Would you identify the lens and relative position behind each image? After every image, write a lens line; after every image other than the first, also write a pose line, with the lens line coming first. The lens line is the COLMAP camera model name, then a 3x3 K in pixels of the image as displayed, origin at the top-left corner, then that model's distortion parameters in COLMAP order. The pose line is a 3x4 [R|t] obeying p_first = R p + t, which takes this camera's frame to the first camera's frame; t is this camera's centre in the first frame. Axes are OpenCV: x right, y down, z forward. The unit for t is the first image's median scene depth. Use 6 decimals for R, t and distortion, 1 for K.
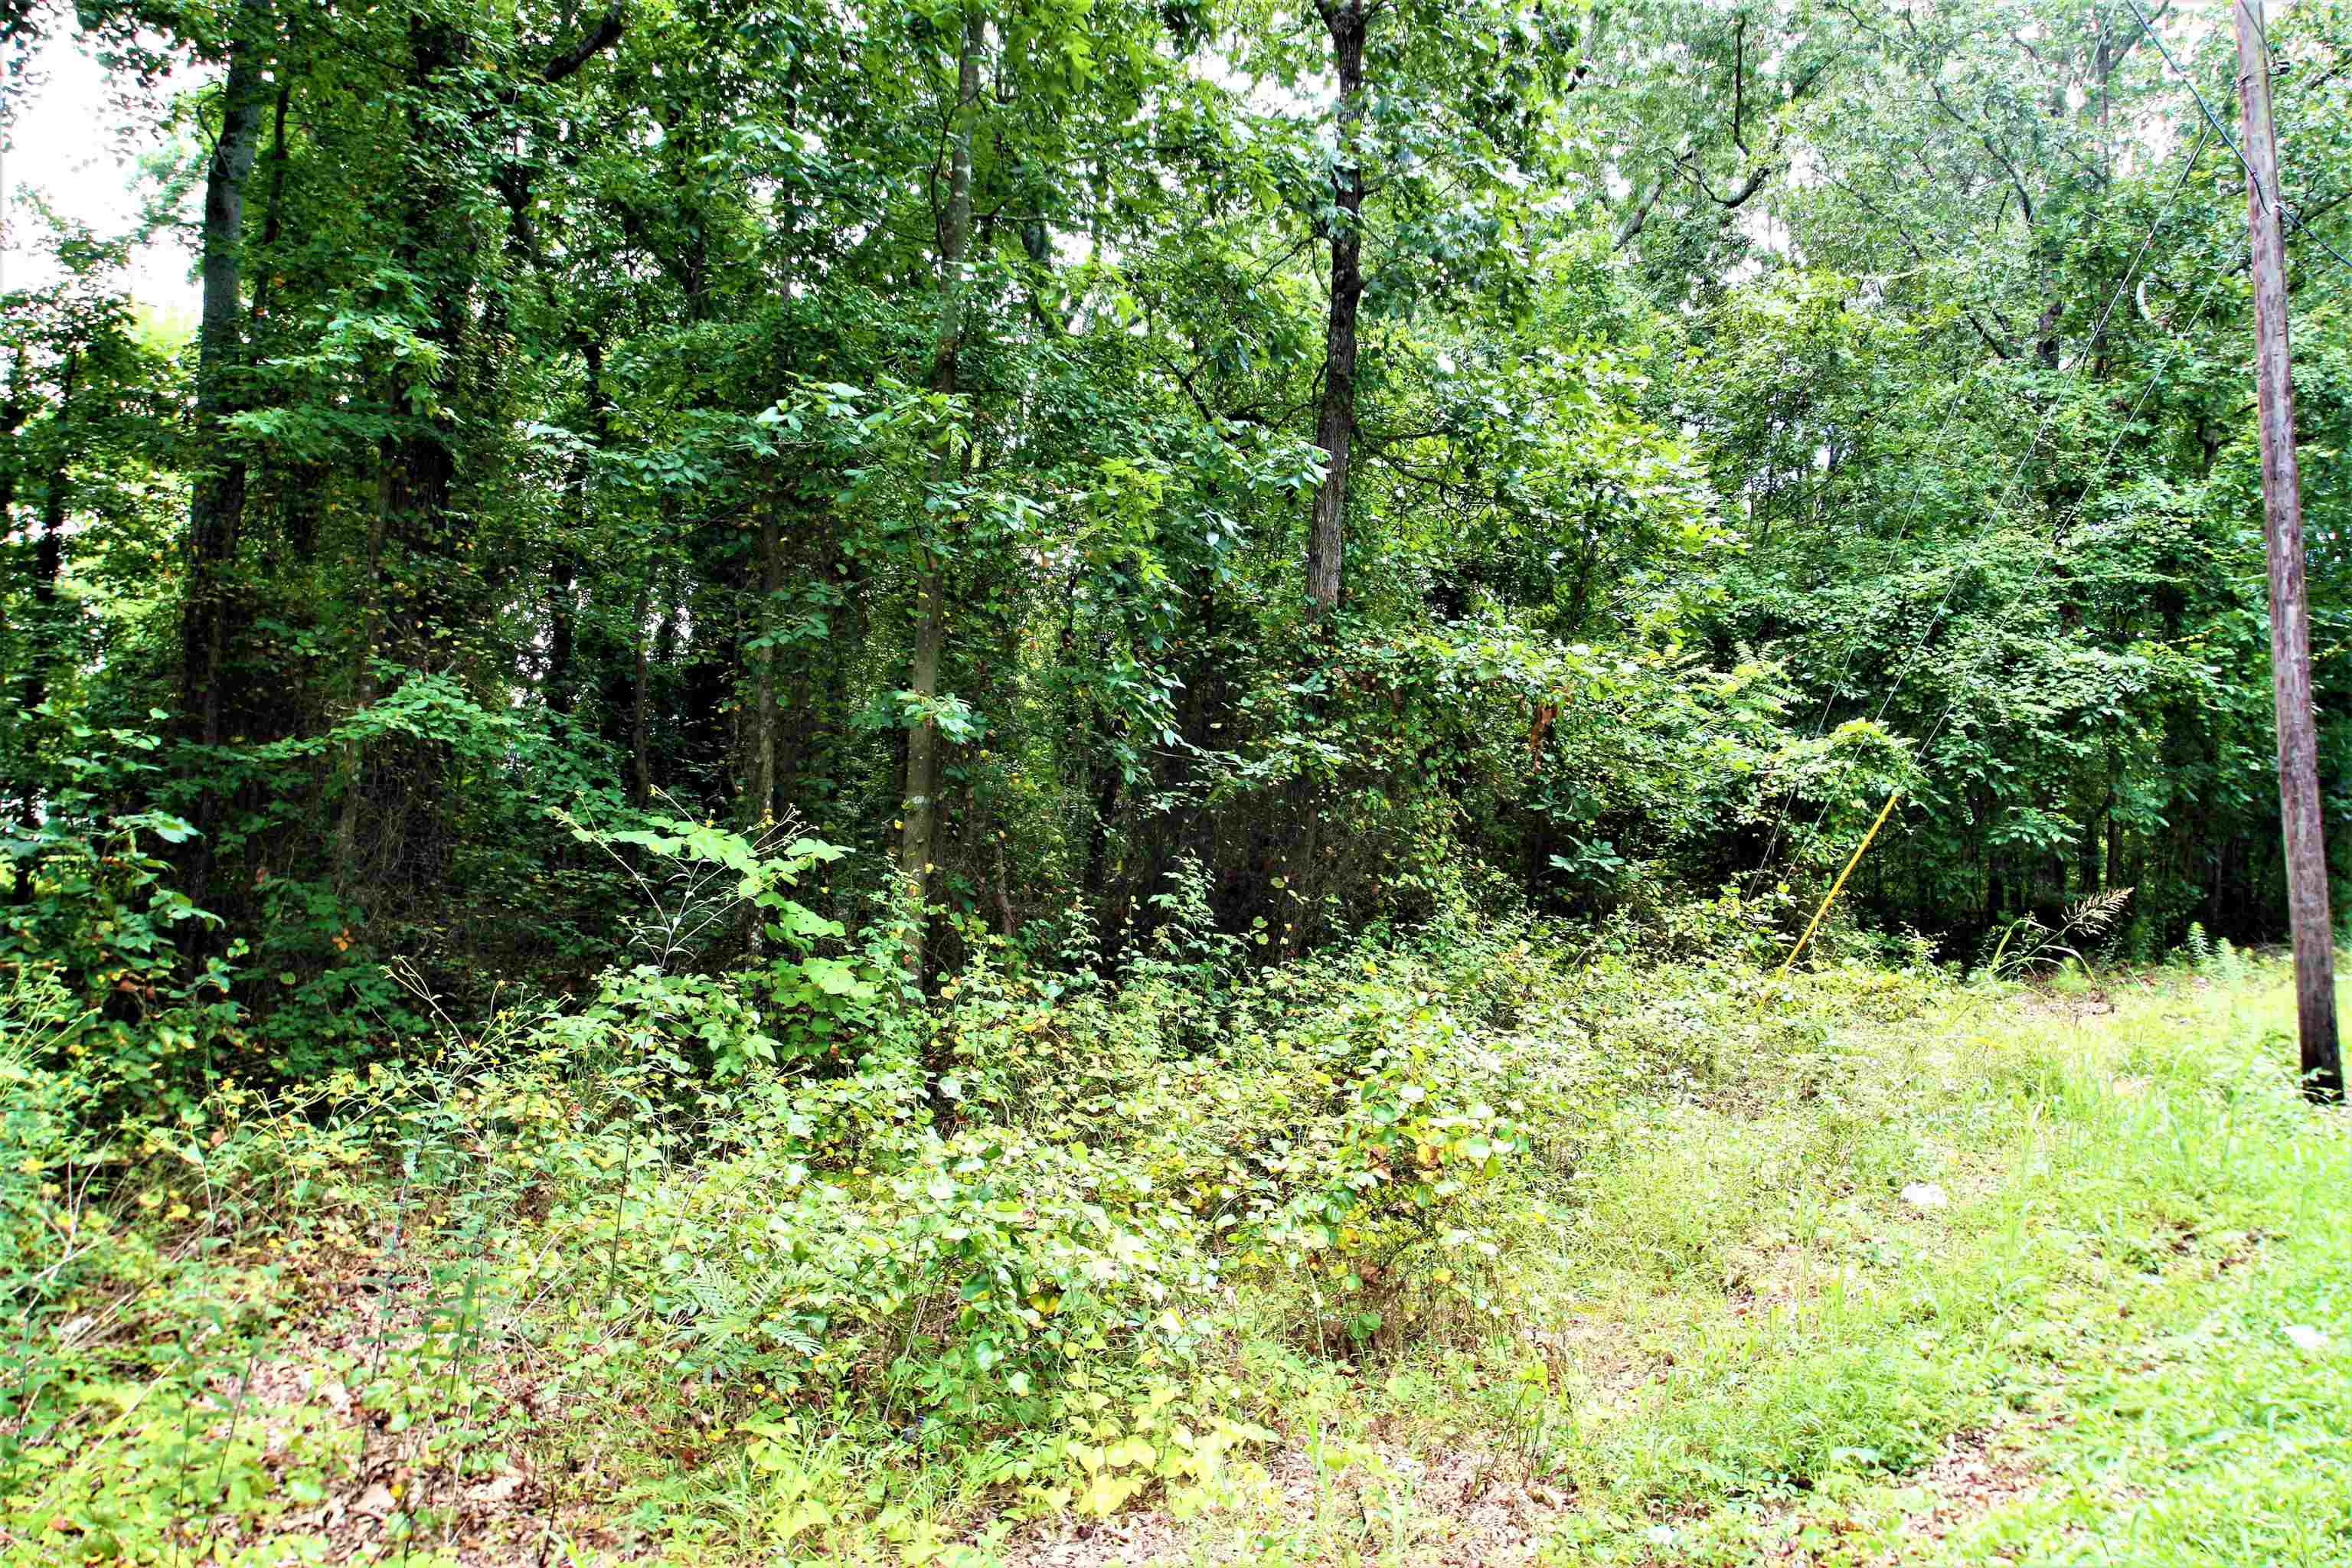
lens RADIAL K [[1743.3, 0, 1184.1], [0, 1743.3, 792.3], [0, 0, 1]] dist [-0.053126, 0.020067]
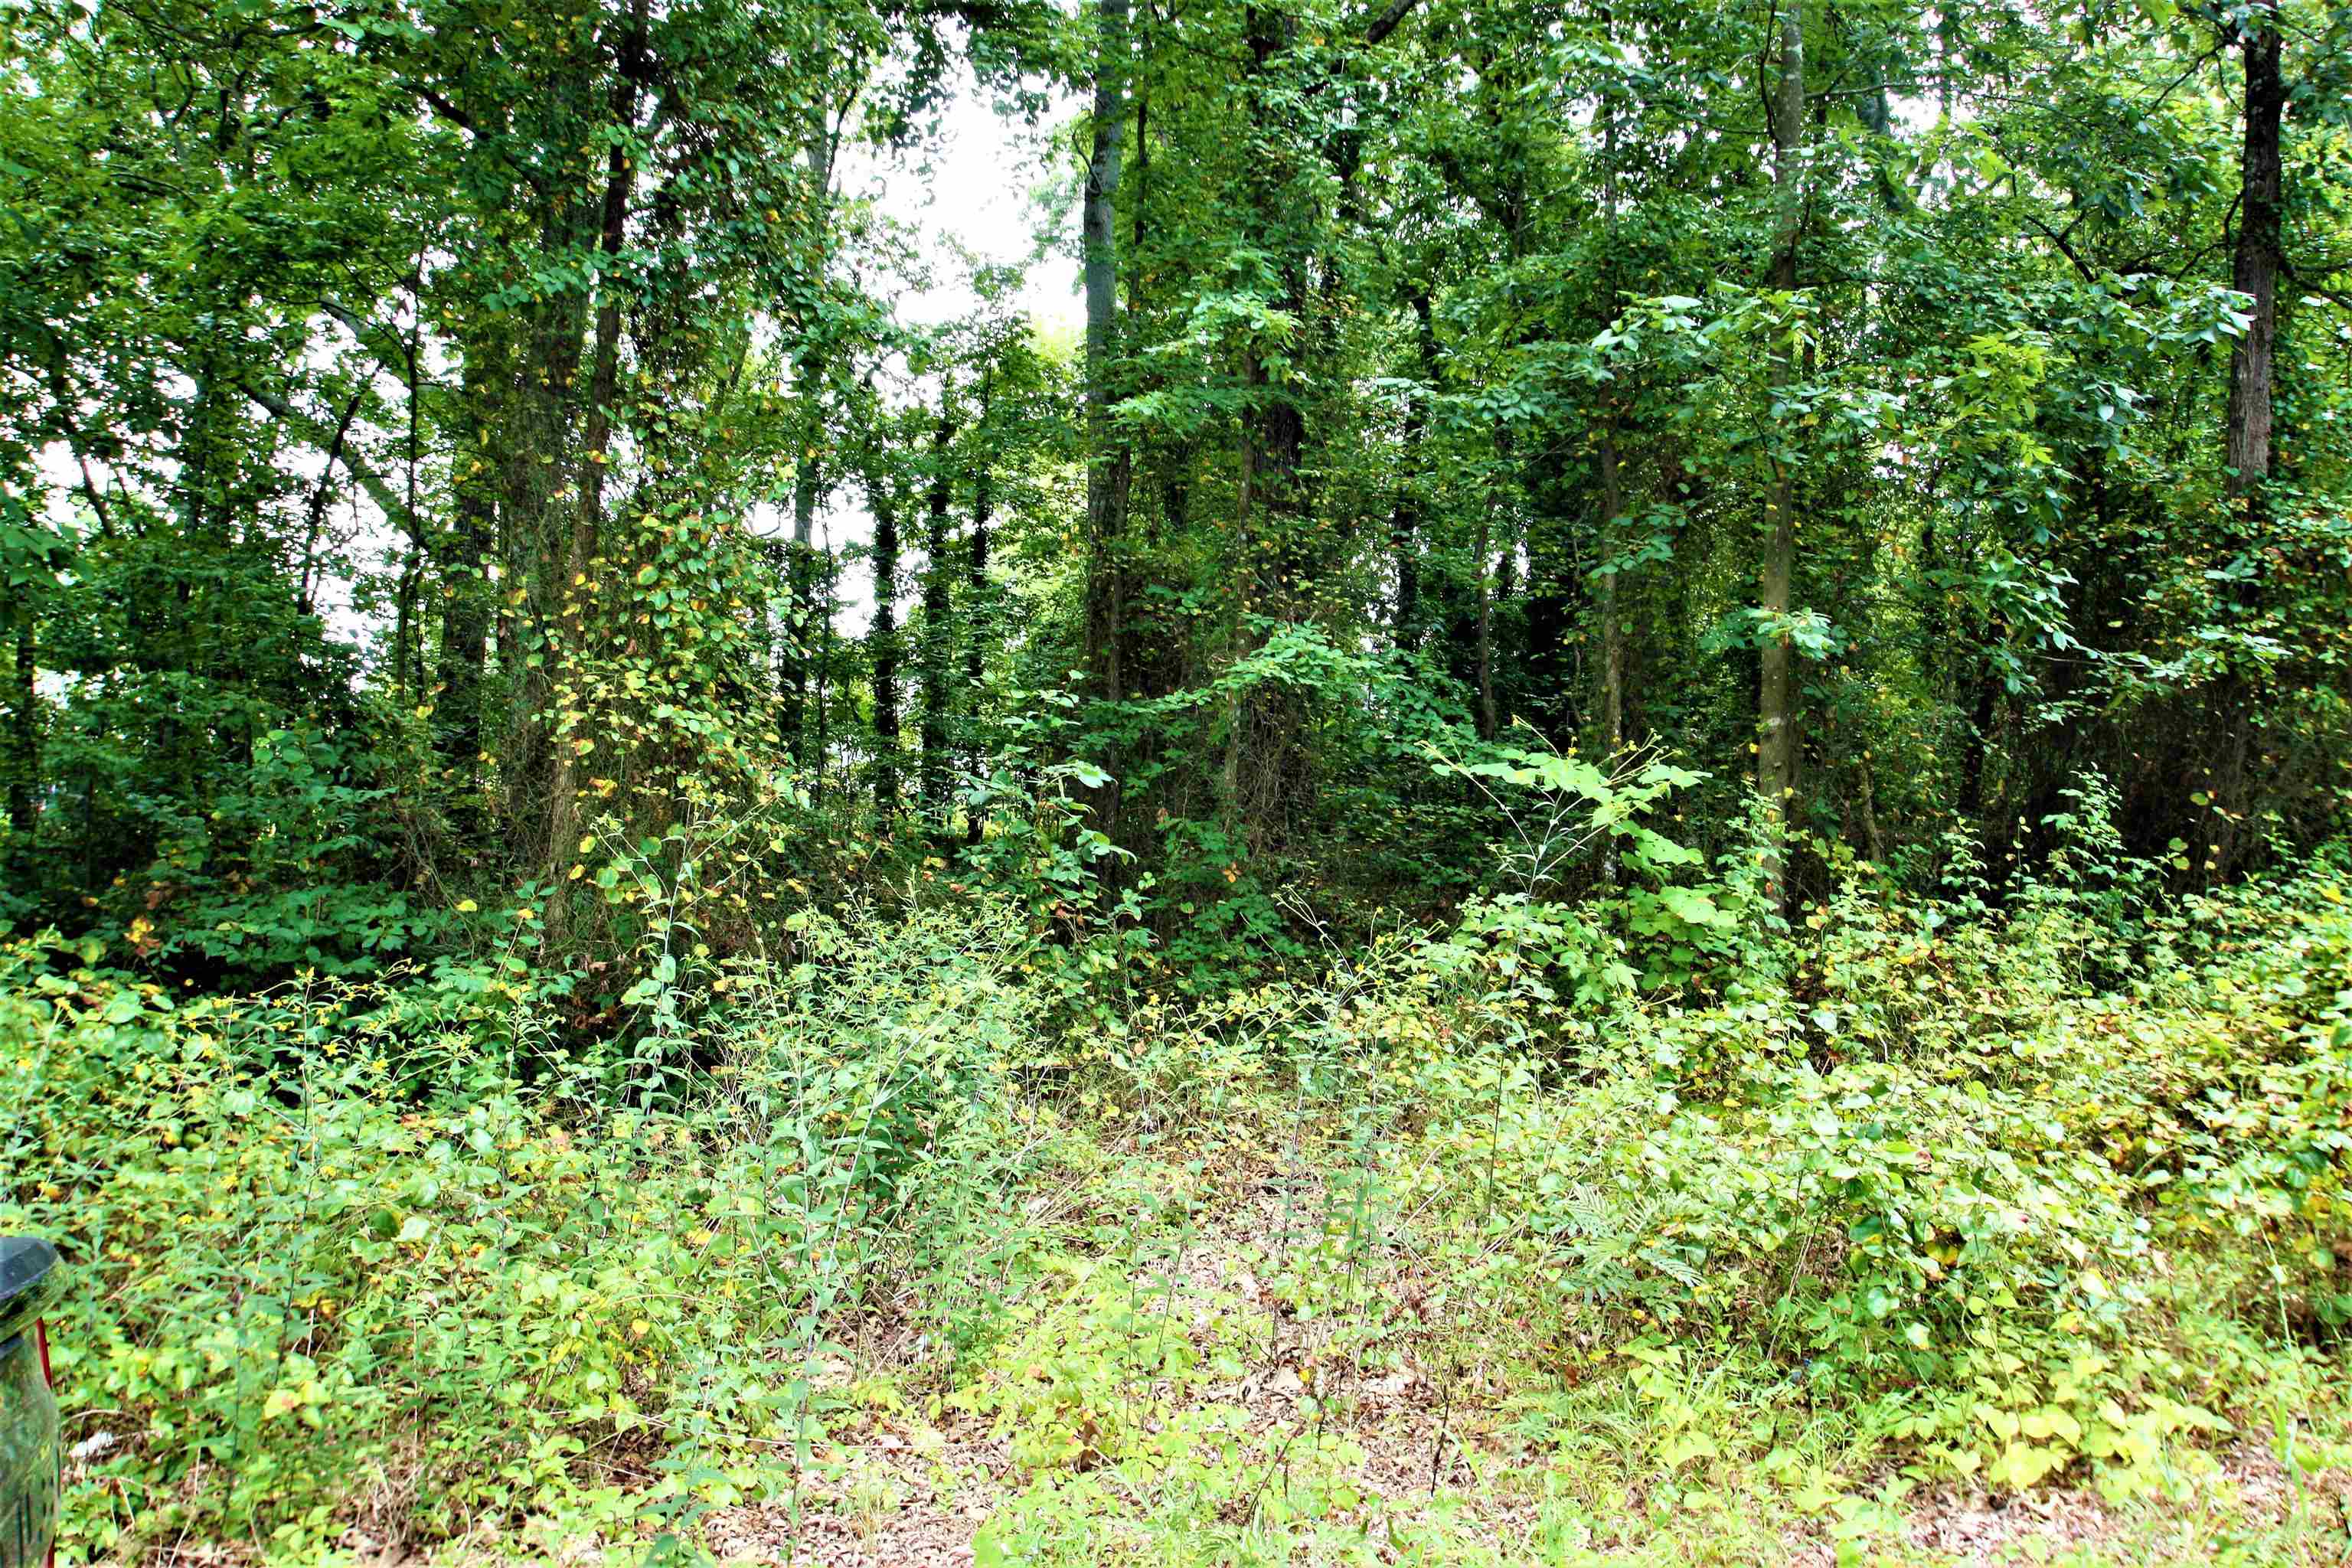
lens RADIAL K [[1743.3, 0, 1184.1], [0, 1743.3, 792.3], [0, 0, 1]] dist [-0.053126, 0.020067]
pose [[0.889813, -0.026603, -0.455550, -0.008134], [0.044218, 0.998628, 0.028053, 0.001964], [0.454179, -0.045105, 0.889768, 0.002152]]
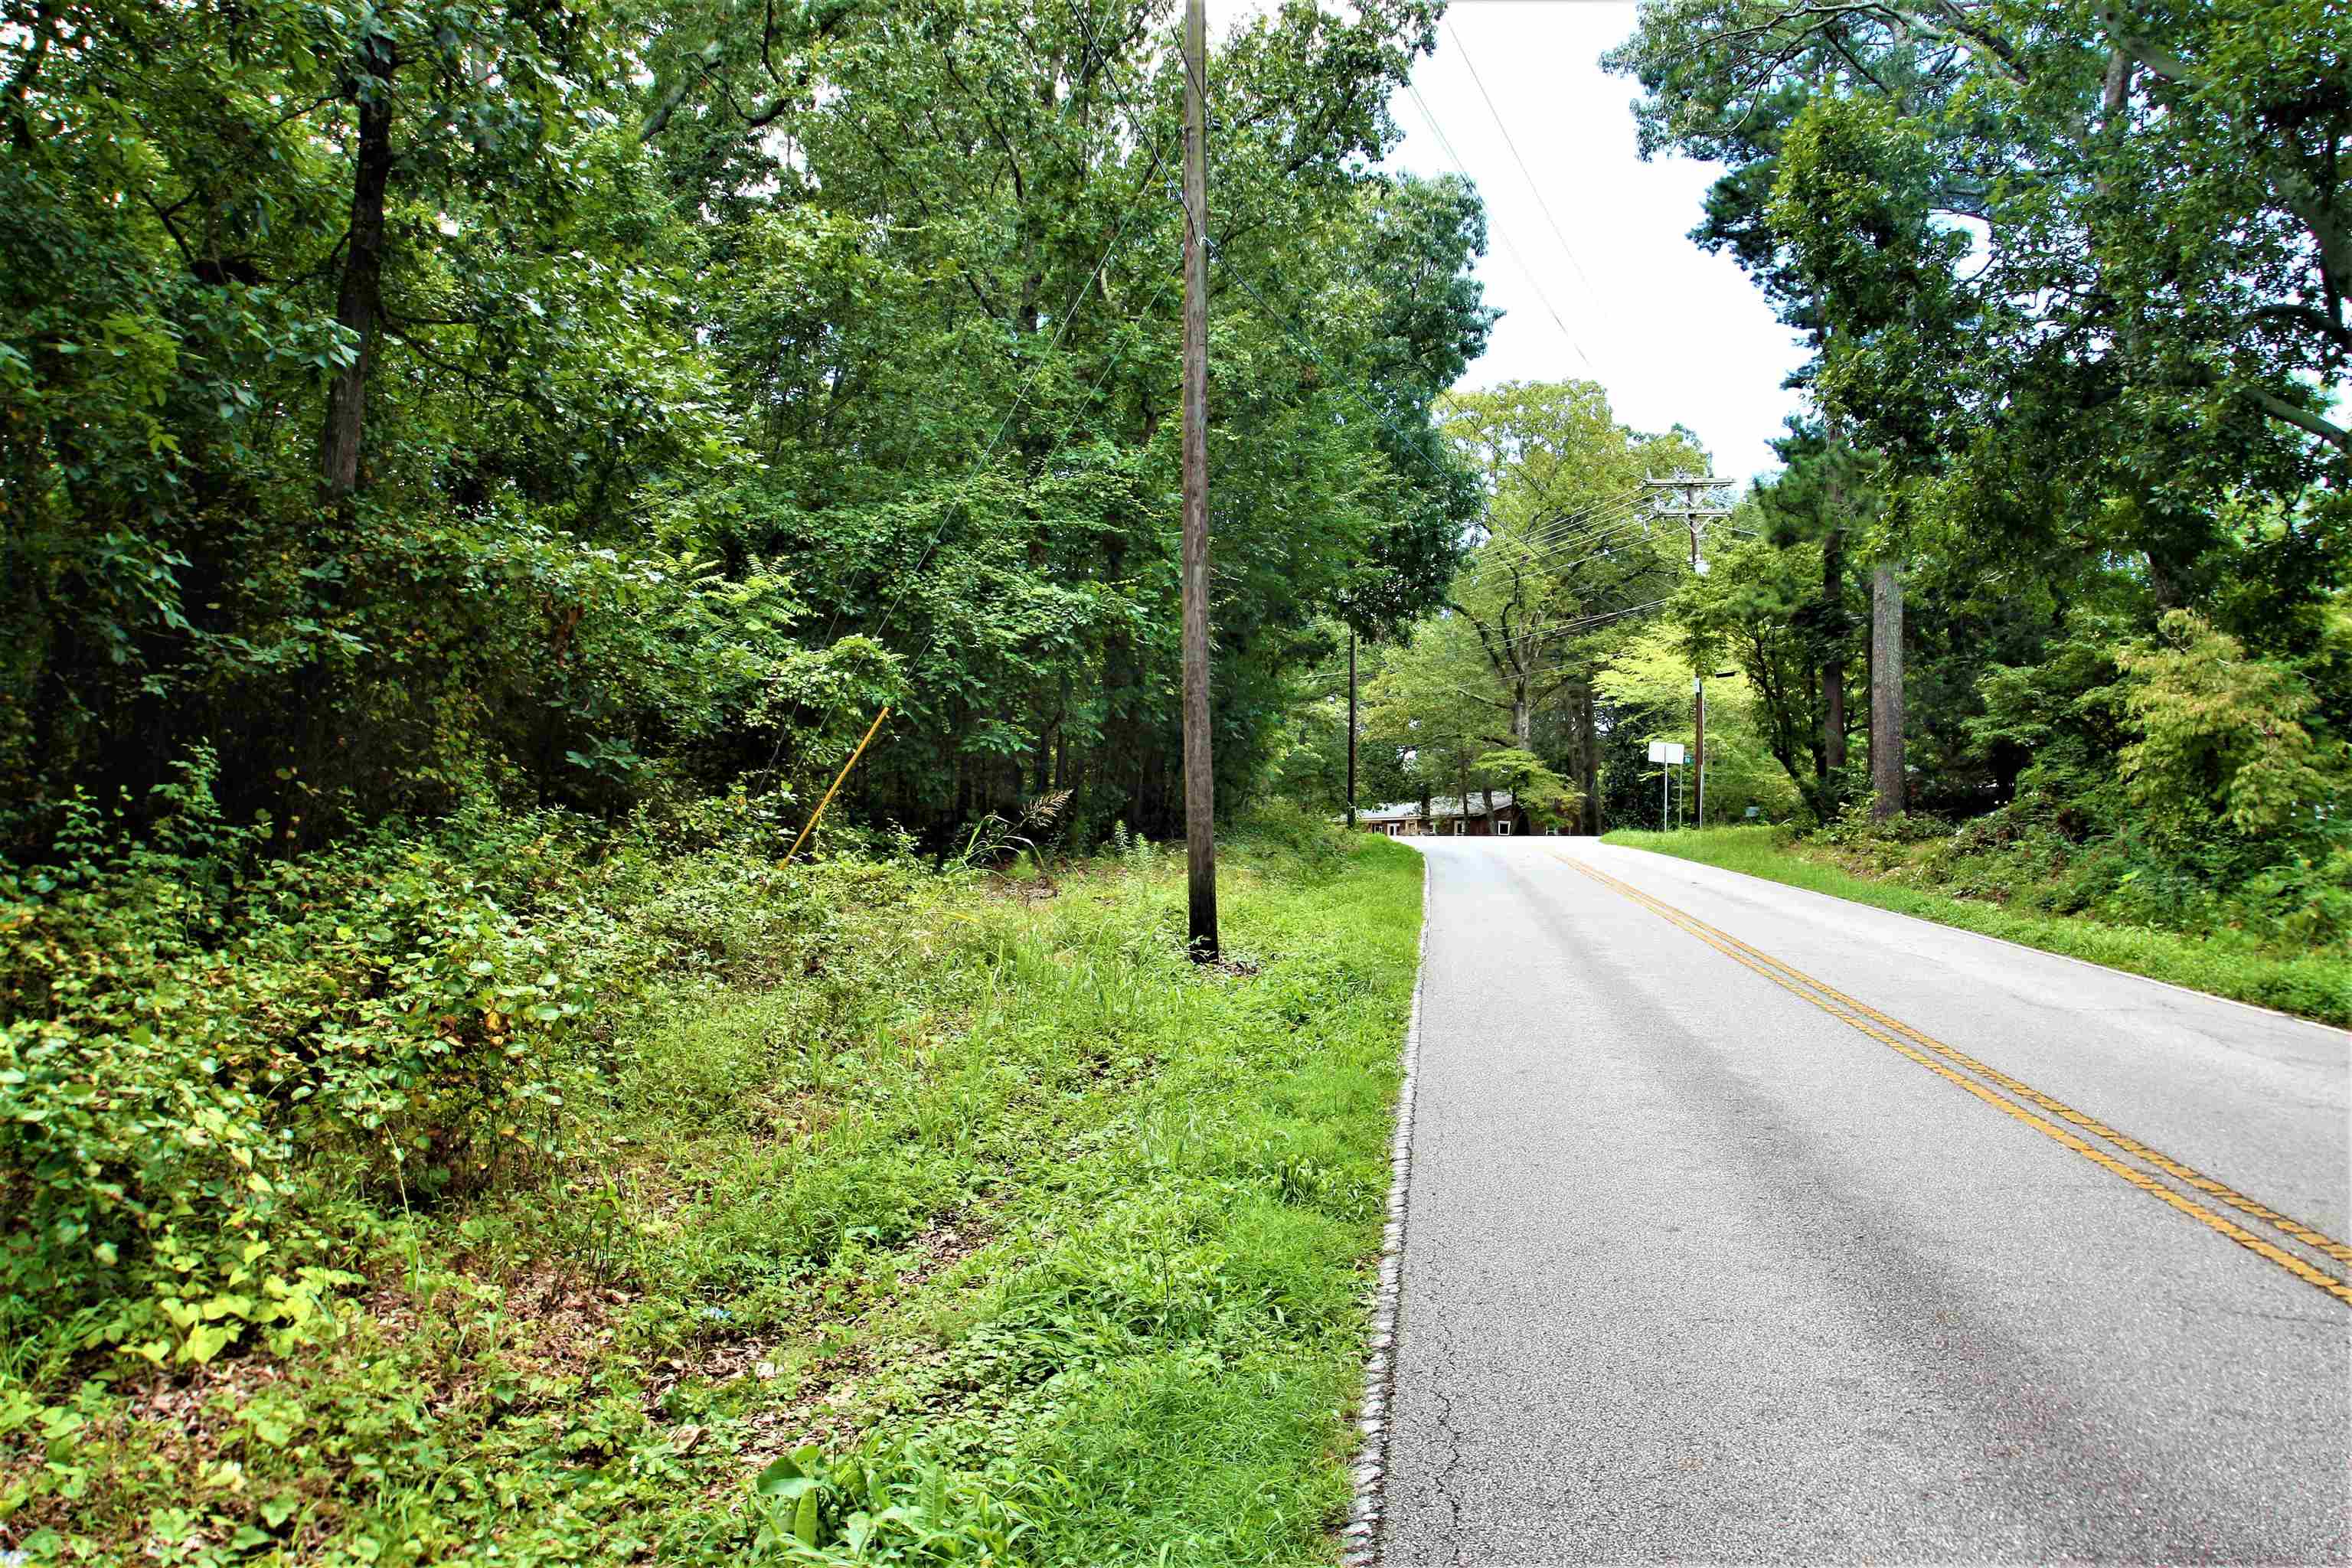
lens RADIAL K [[1820.9, 0, 1181.4], [0, 1820.9, 803.6], [0, 0, 1]] dist [-0.054214, 0.032596]
pose [[0.846574, 0.007963, 0.532211, -0.059784], [-0.042445, 0.997714, 0.052587, -0.005512], [-0.530575, -0.067109, 0.844977, -0.112342]]
